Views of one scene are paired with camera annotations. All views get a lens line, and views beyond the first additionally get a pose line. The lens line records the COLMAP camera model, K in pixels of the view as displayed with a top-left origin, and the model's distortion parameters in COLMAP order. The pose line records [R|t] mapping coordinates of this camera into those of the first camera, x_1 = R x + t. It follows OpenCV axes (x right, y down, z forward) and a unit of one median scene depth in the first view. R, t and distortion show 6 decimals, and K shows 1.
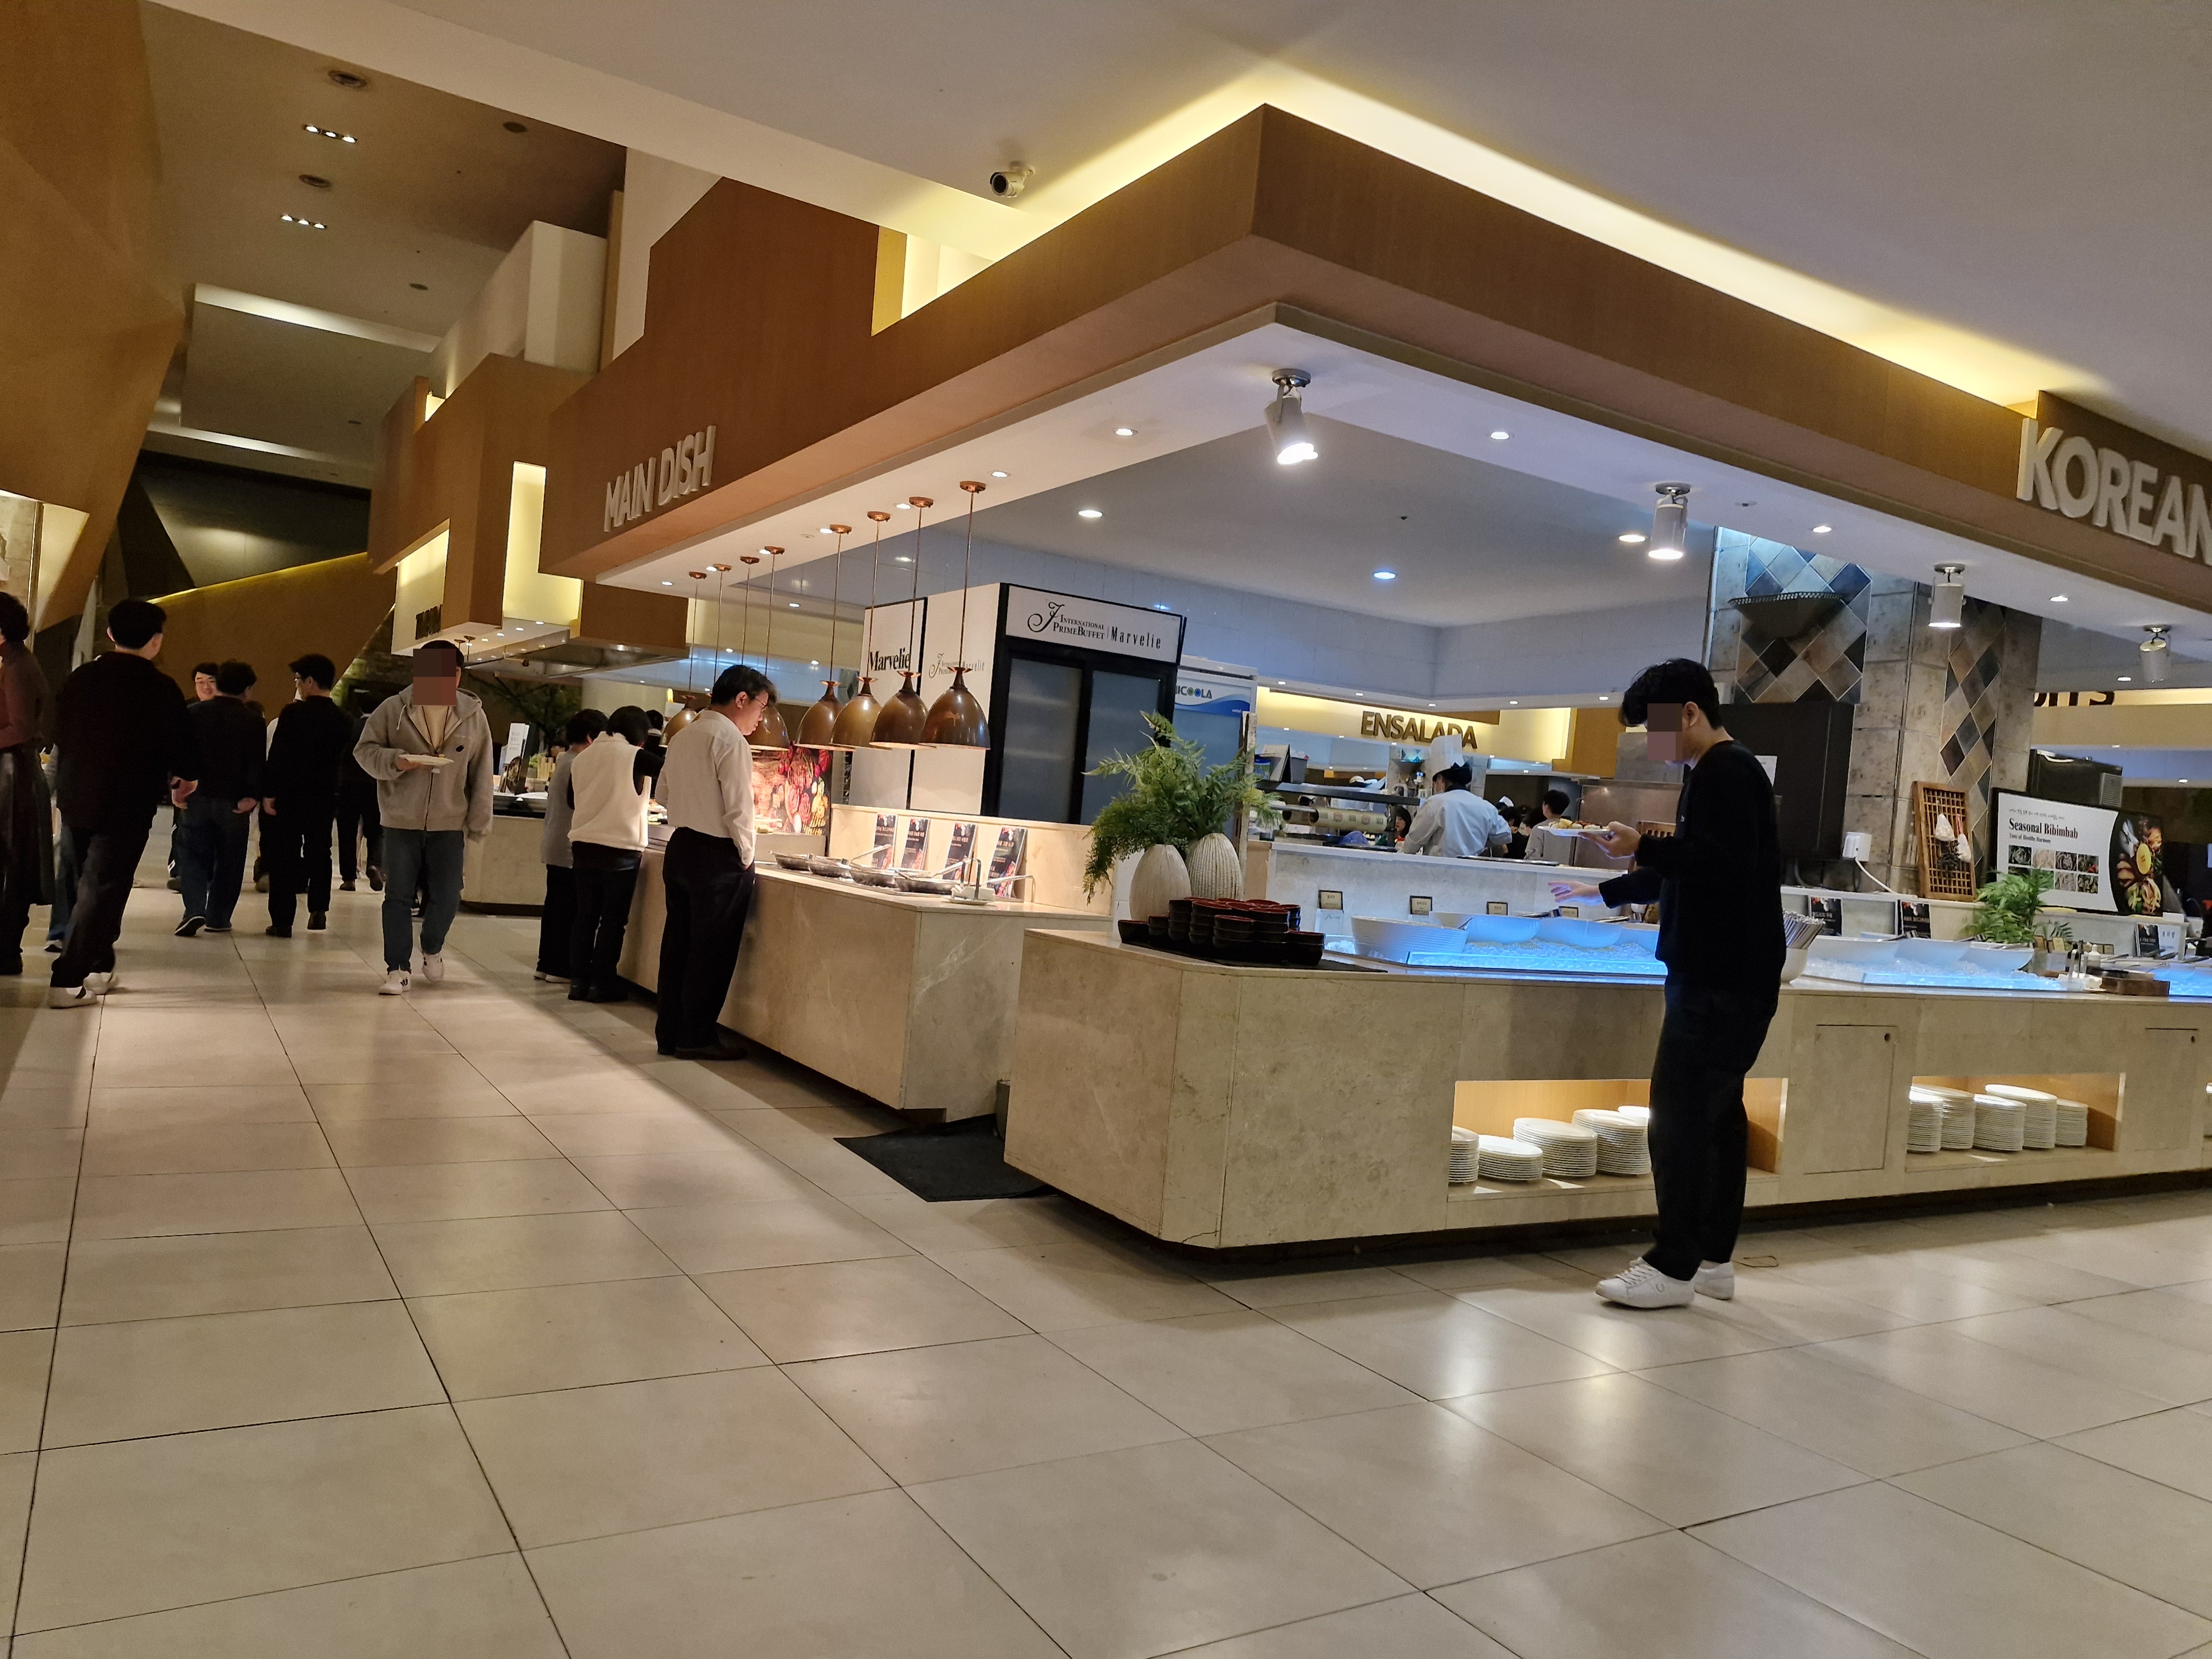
lens RADIAL K [[1552.0, 0, 1099.0], [0, 1552.0, 832.6], [0, 0, 1]] dist [-0.007104, -0.001136]
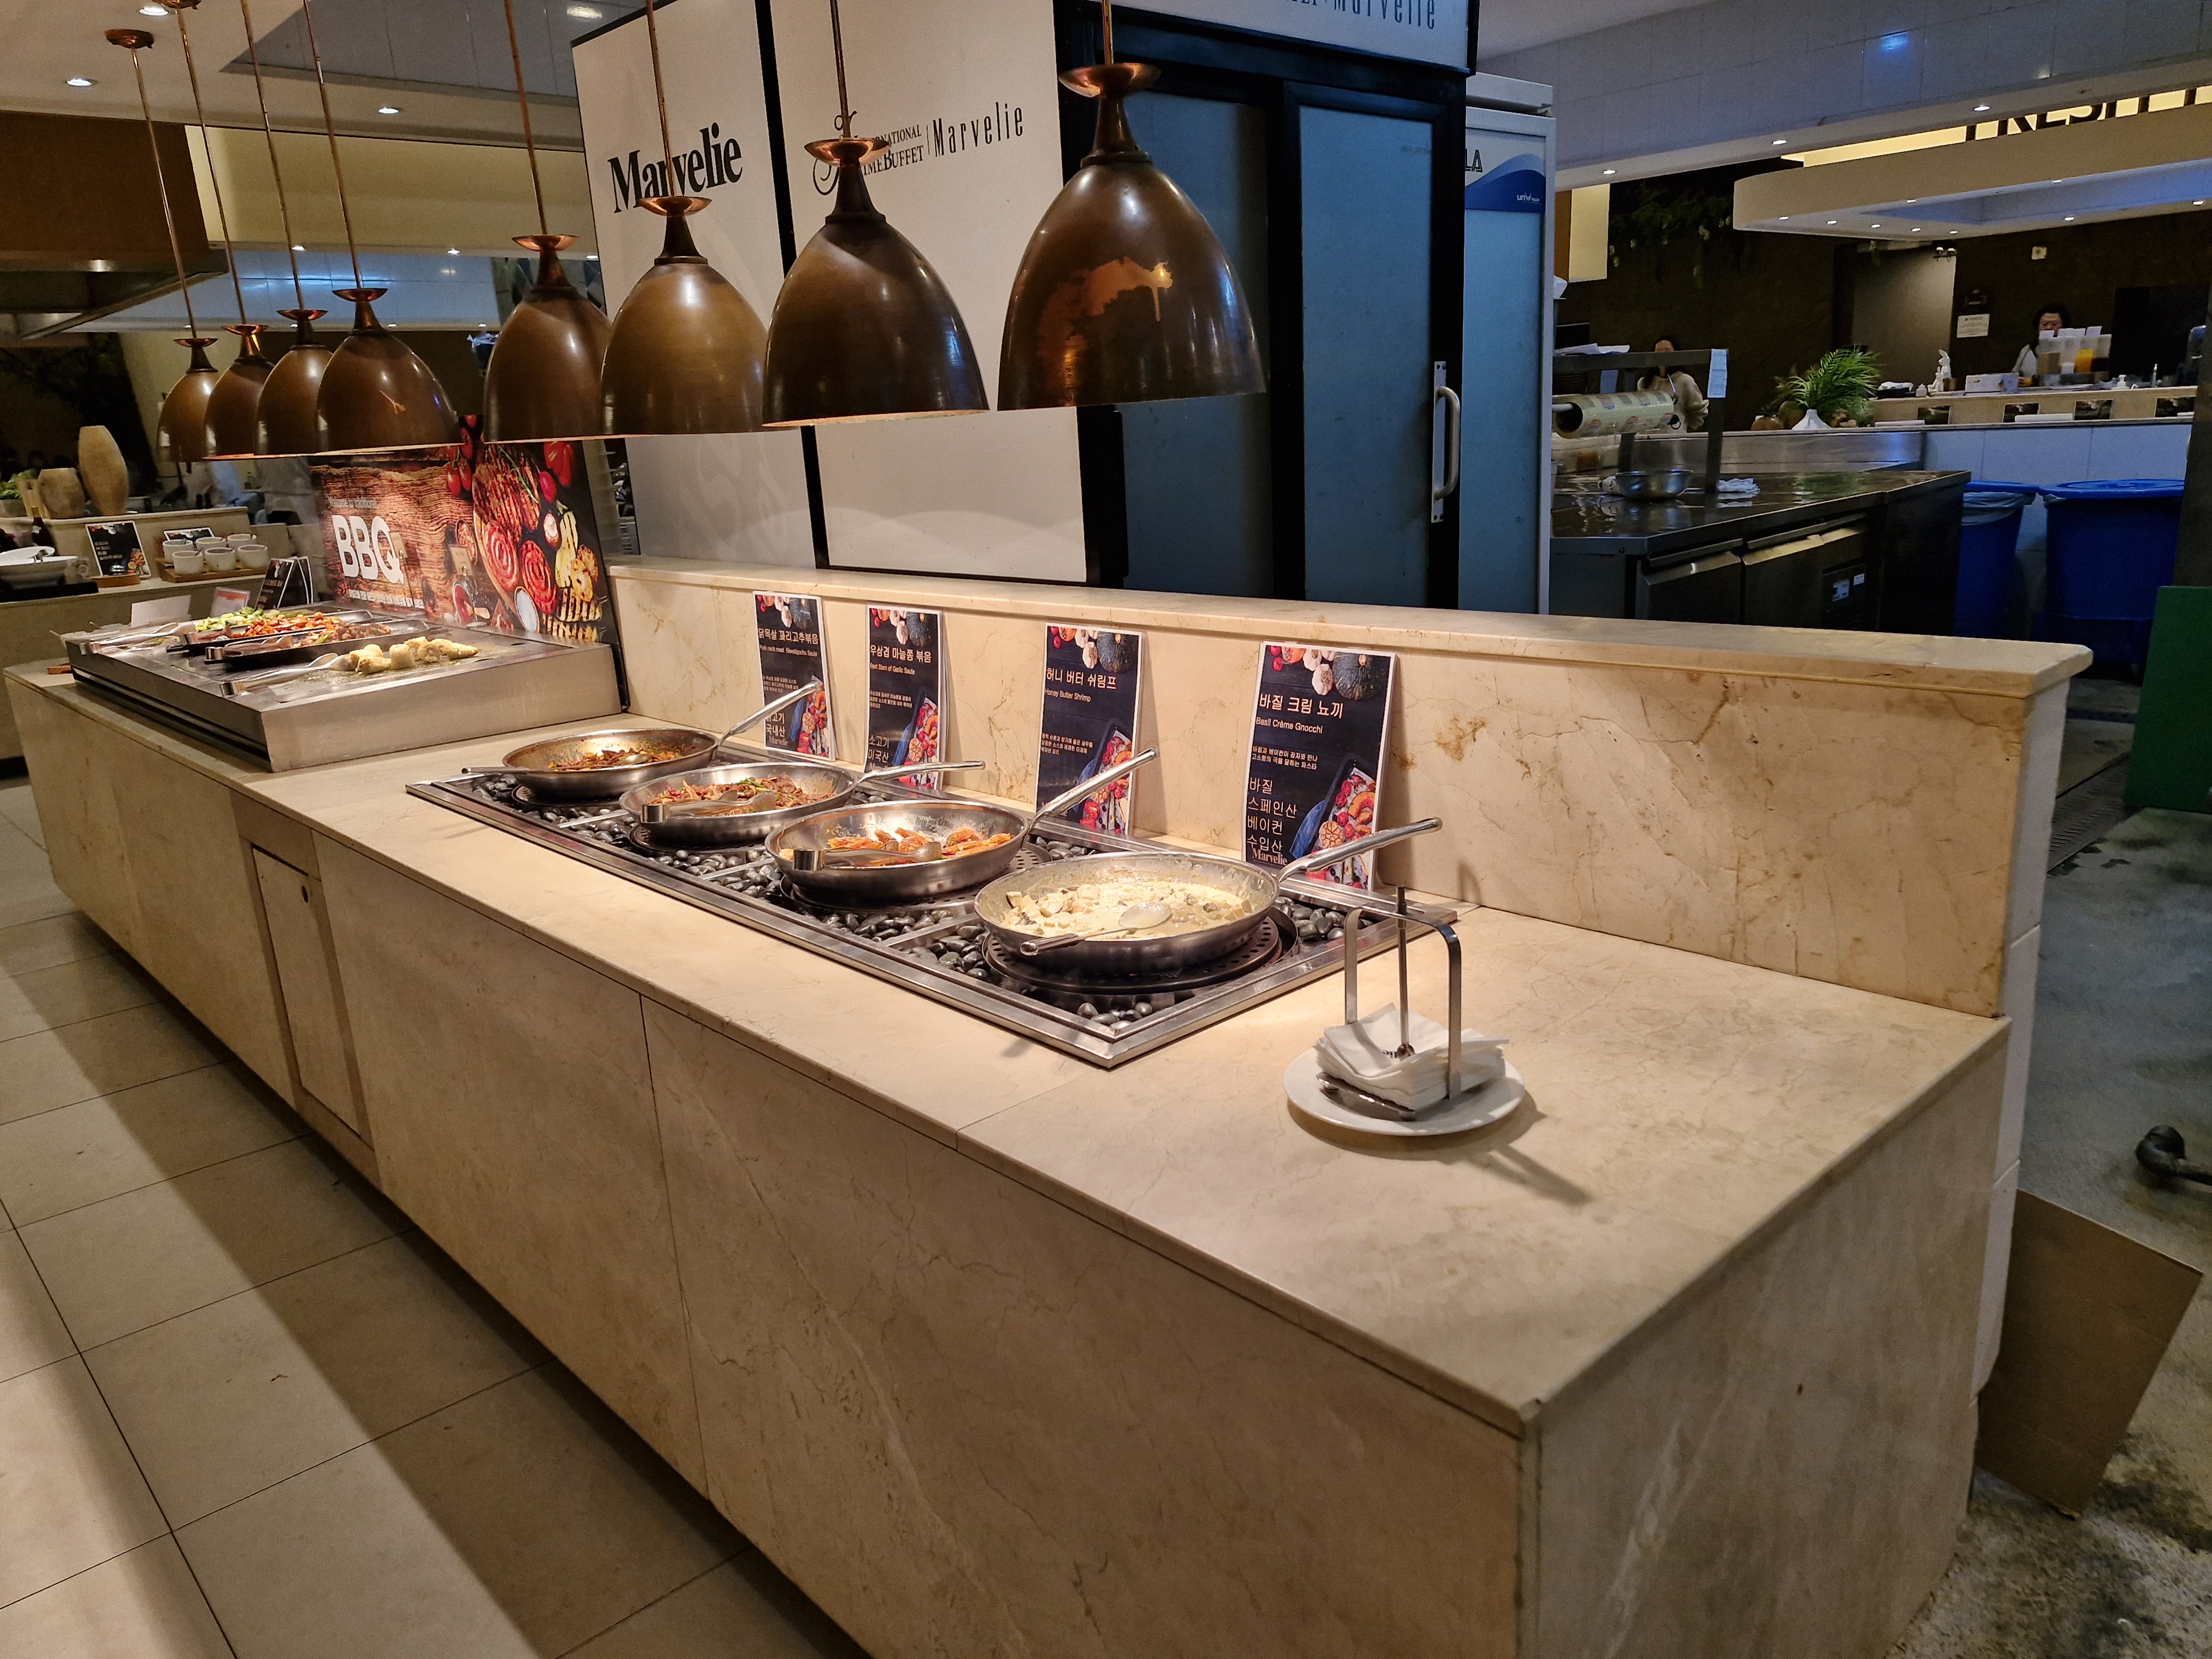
lens RADIAL K [[1552.0, 0, 1114.6], [0, 1552.0, 828.2], [0, 0, 1]] dist [-0.007104, -0.001136]
pose [[0.974437, -0.176781, 0.138643, -0.113077], [0.133999, 0.952659, 0.272919, -0.045190], [-0.180326, -0.247364, 0.951994, 0.585037]]
